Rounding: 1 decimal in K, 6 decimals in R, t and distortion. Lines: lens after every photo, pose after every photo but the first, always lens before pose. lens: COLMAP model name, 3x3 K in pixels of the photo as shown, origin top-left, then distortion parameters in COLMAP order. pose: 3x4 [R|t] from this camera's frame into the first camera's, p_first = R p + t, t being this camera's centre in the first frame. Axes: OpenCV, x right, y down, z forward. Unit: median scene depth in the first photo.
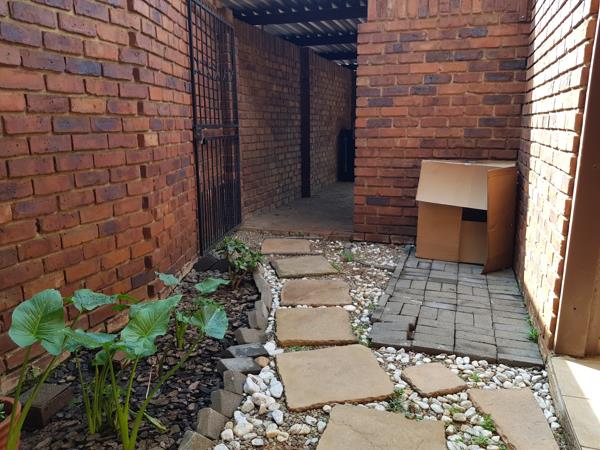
lens RADIAL K [[467.4, 0, 300.0], [0, 467.4, 225.0], [0, 0, 1]] dist [0.098140, -0.118404]
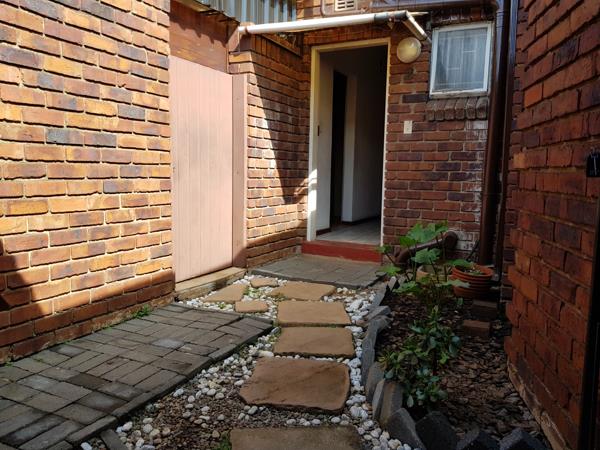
lens RADIAL K [[467.4, 0, 300.0], [0, 467.4, 225.0], [0, 0, 1]] dist [0.098140, -0.118404]
pose [[-0.991117, -0.033589, 0.128680, -0.054279], [0.010184, 0.945569, 0.325262, -0.283806], [-0.132601, 0.323684, -0.936828, 1.484873]]
